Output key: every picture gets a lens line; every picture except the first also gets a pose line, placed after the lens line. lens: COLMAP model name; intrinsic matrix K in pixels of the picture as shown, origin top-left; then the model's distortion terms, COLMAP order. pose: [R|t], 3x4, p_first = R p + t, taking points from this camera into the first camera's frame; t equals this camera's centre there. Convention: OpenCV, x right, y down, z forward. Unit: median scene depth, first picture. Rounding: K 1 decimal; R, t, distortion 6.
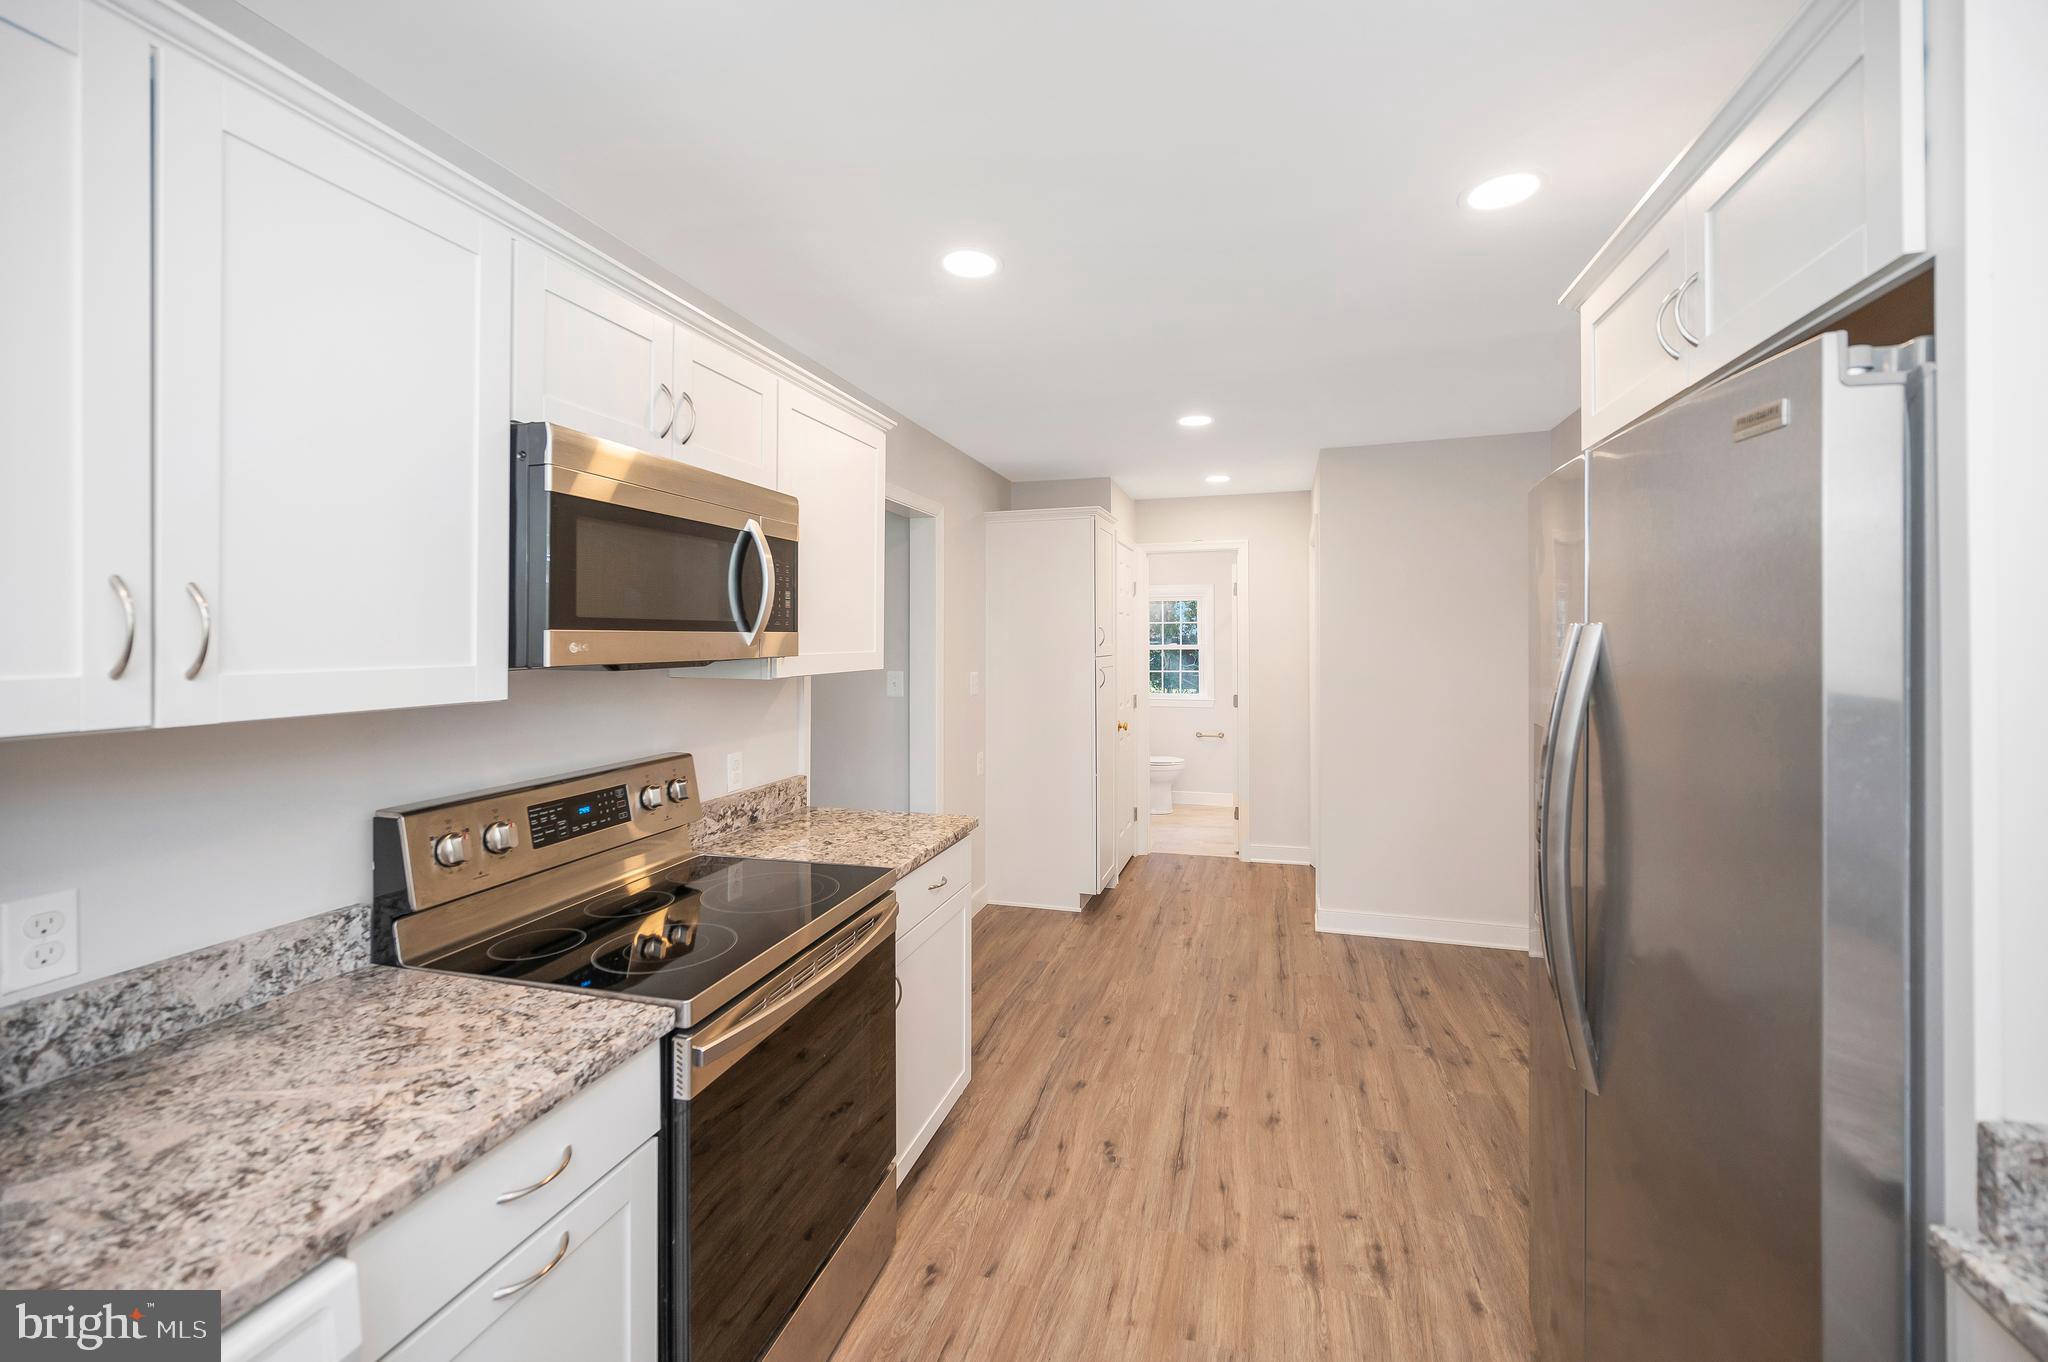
lens RADIAL K [[842.6, 0, 1028.7], [0, 842.6, 630.3], [0, 0, 1]] dist [0.000754, 0.000198]
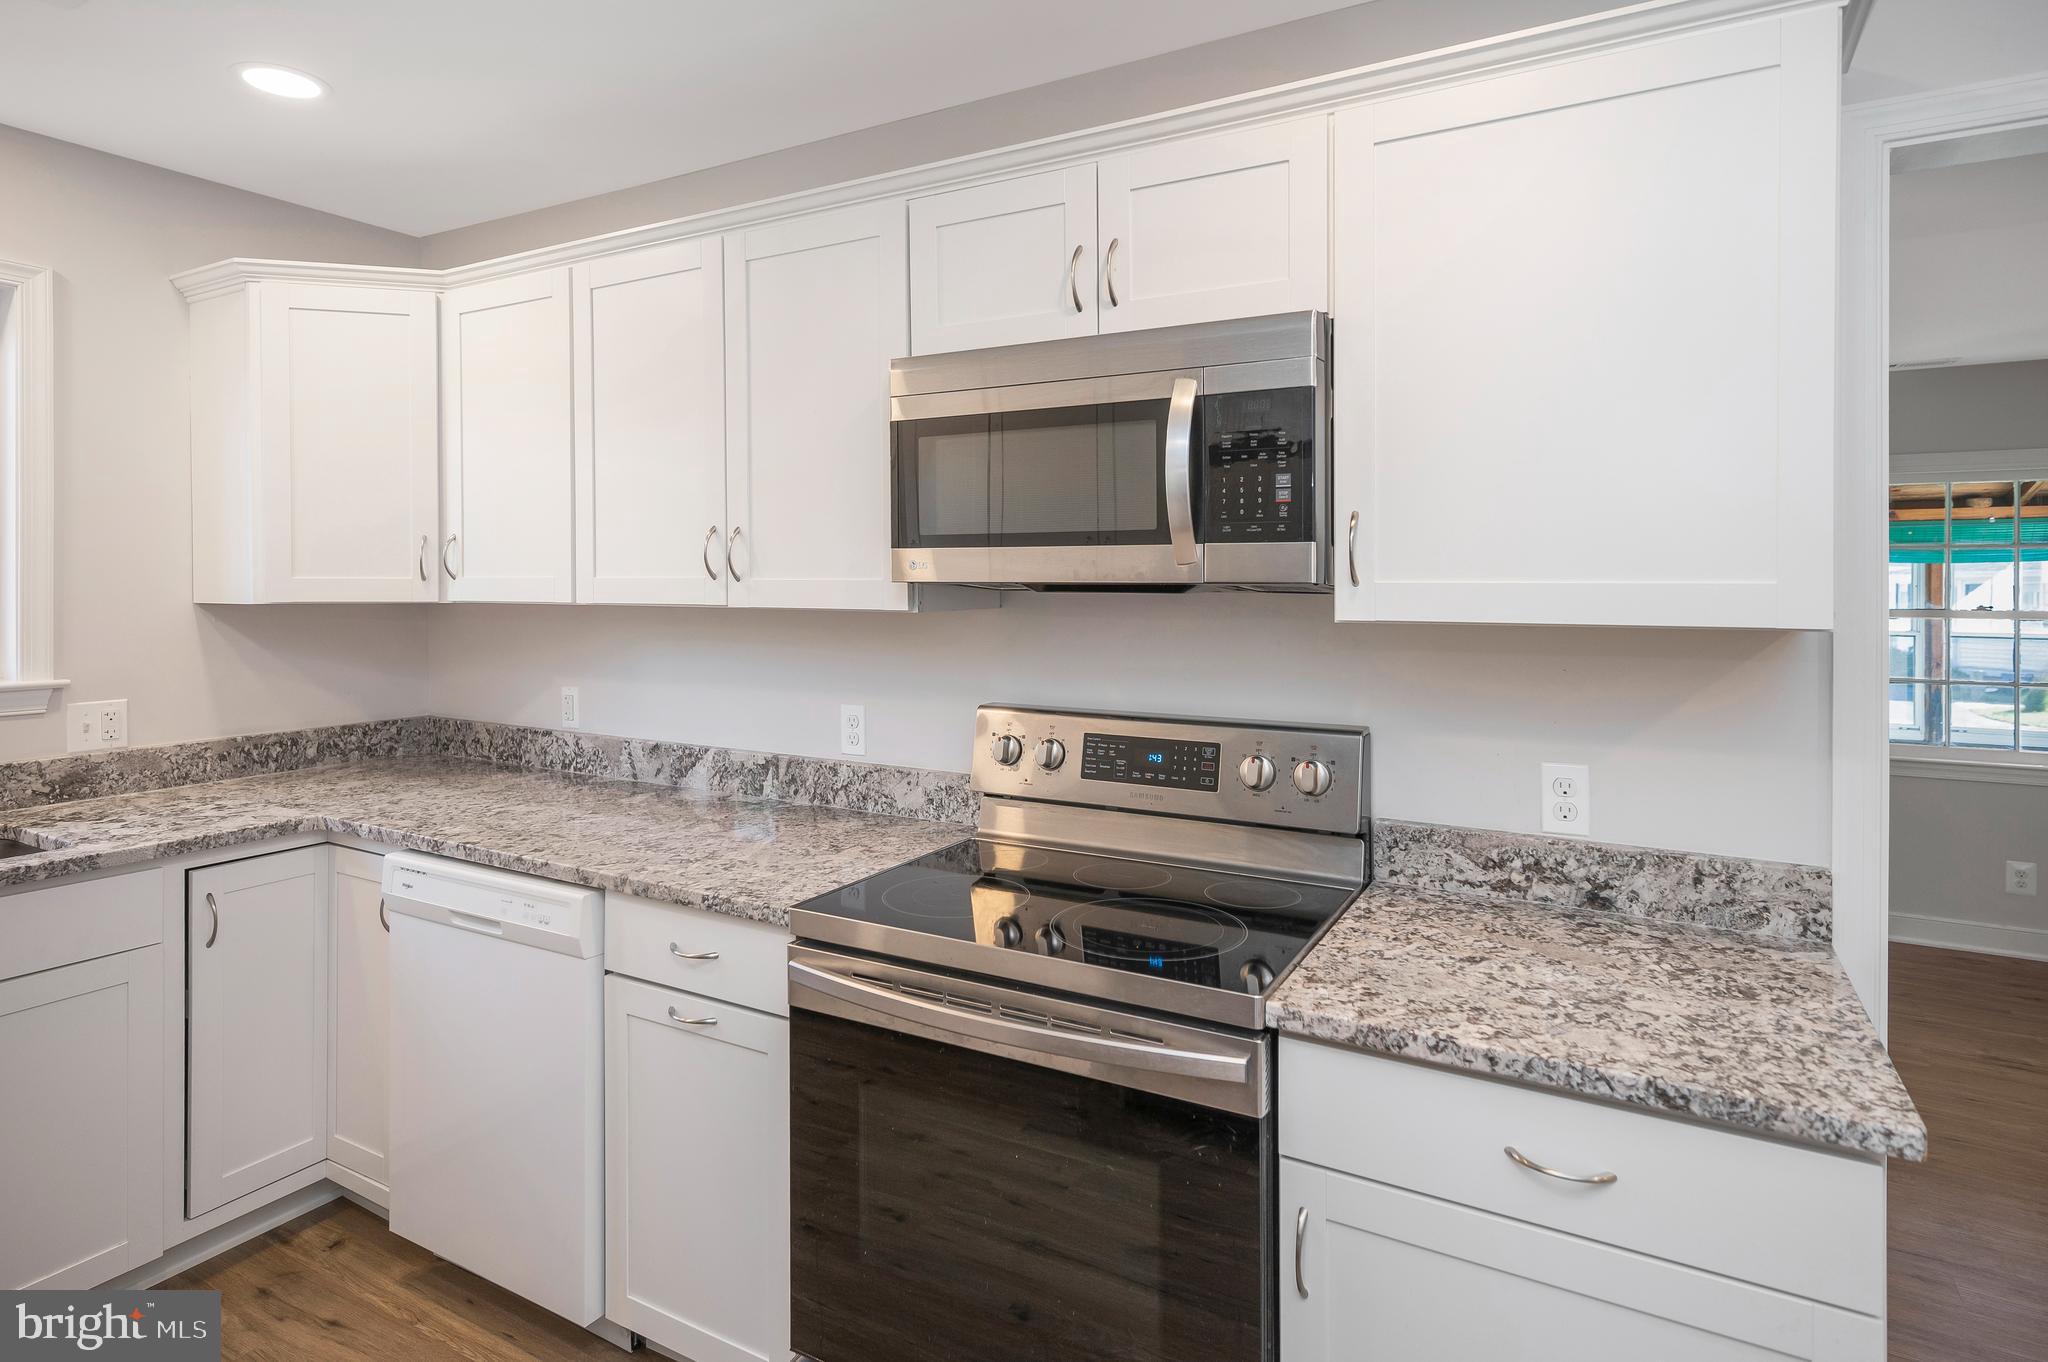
lens RADIAL K [[1103.2, 0, 1024.8], [0, 1103.2, 583.0], [0, 0, 1]] dist [0.001689, 0.000406]
pose [[-0.240747, 0.009033, -0.970546, 0.578546], [0.007277, 0.999945, 0.007501, 0.026421], [0.970561, -0.005257, -0.240800, 1.125121]]
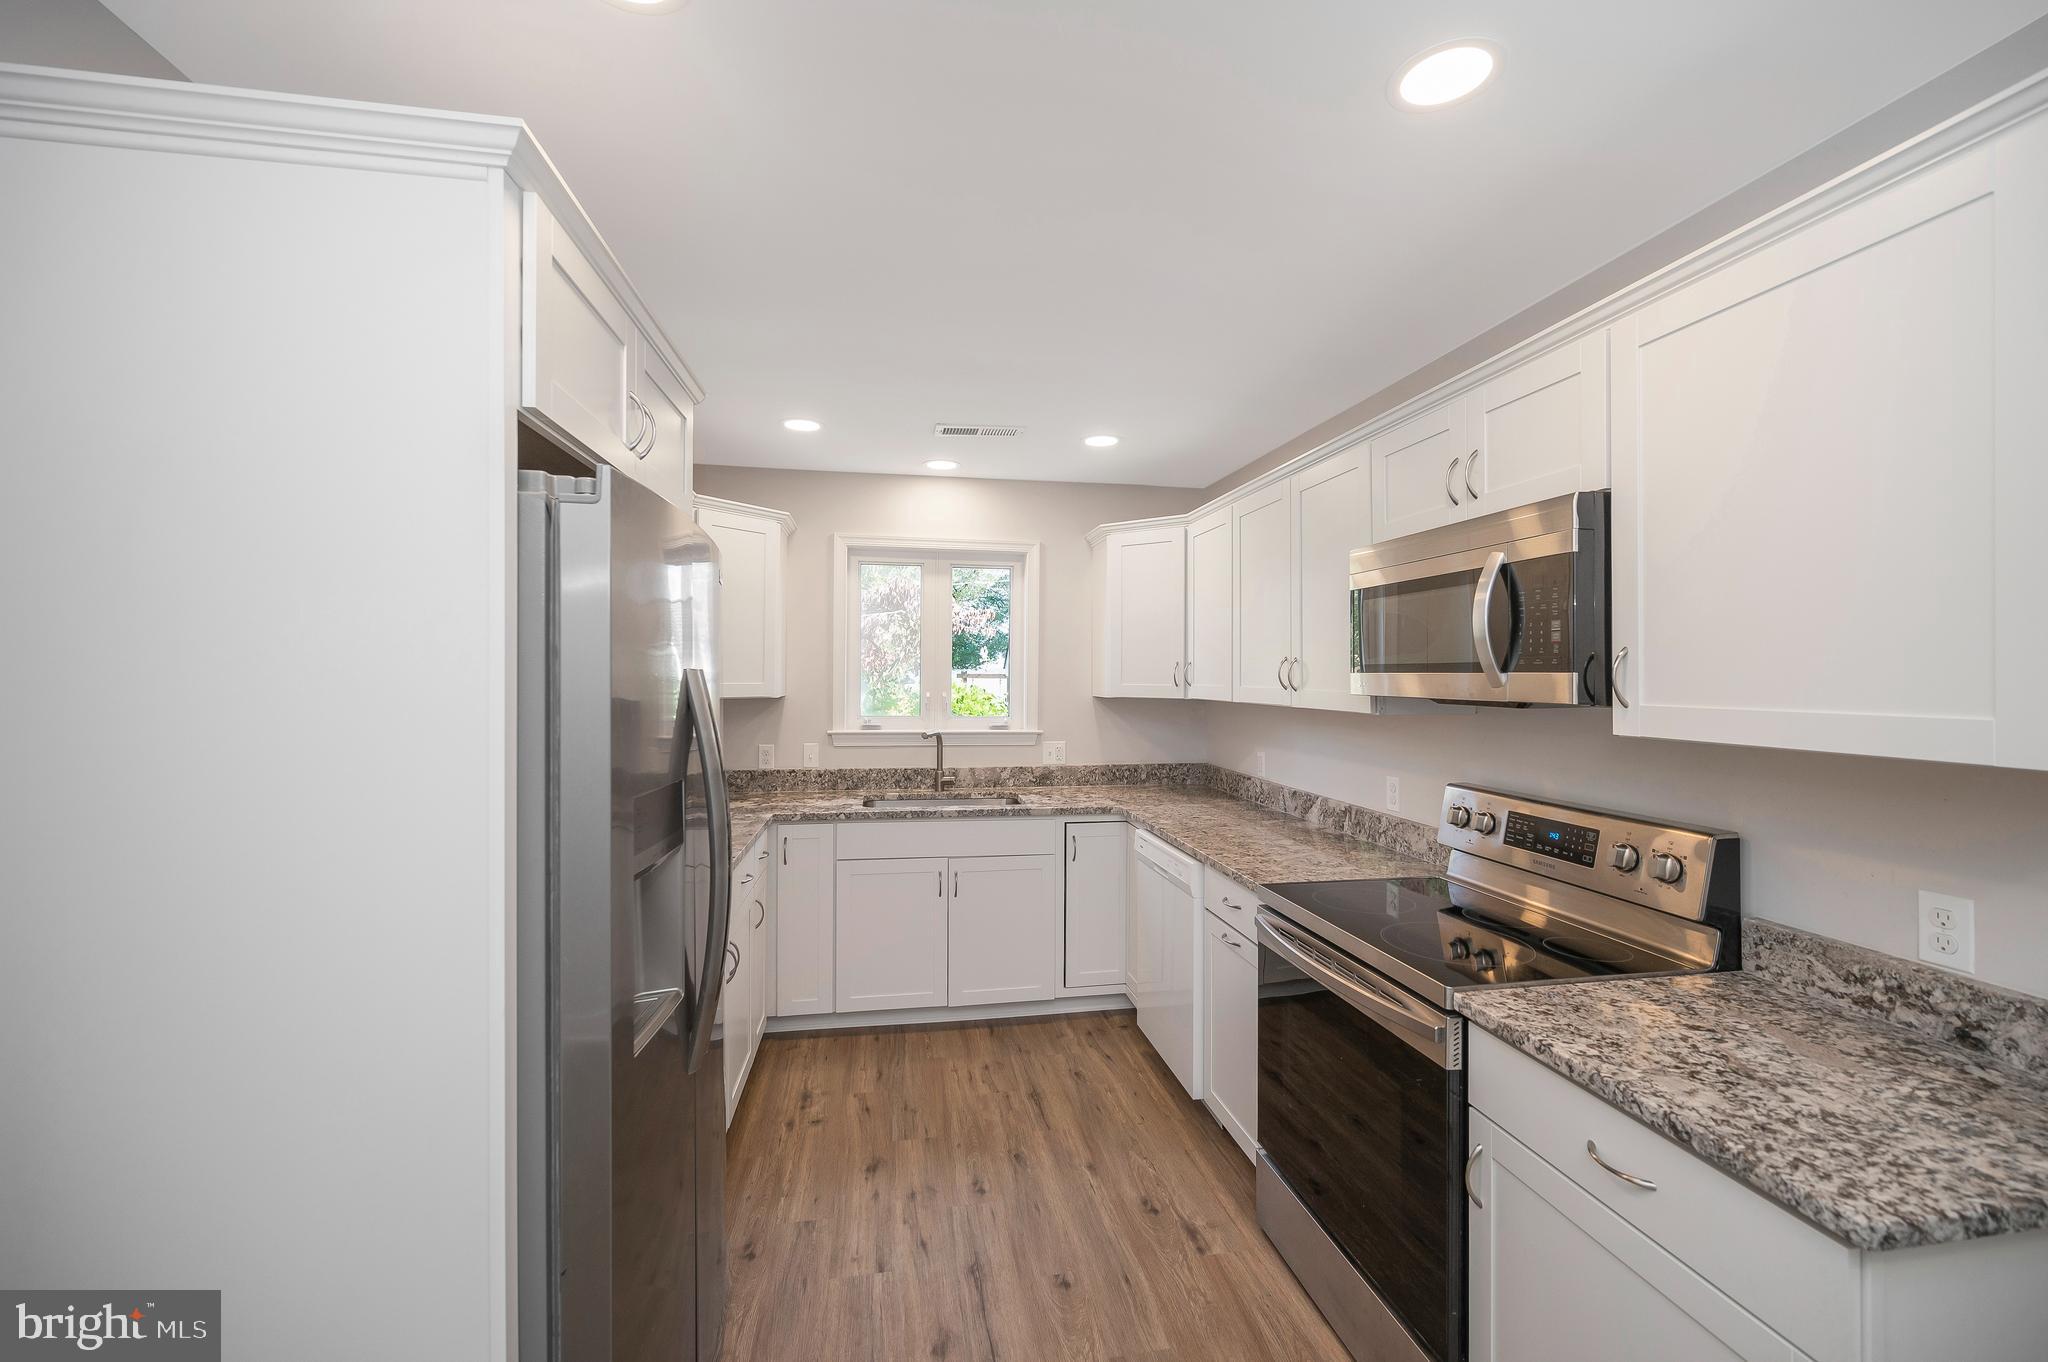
lens RADIAL K [[837.4, 0, 1024.0], [0, 837.4, 681.0], [0, 0, 1]] dist [0.001049, 0.000466]
pose [[-0.902058, 0.005697, -0.431577, 0.552500], [0.004292, 0.999982, 0.004229, 0.005209], [0.431593, 0.001962, -0.902066, 1.658514]]
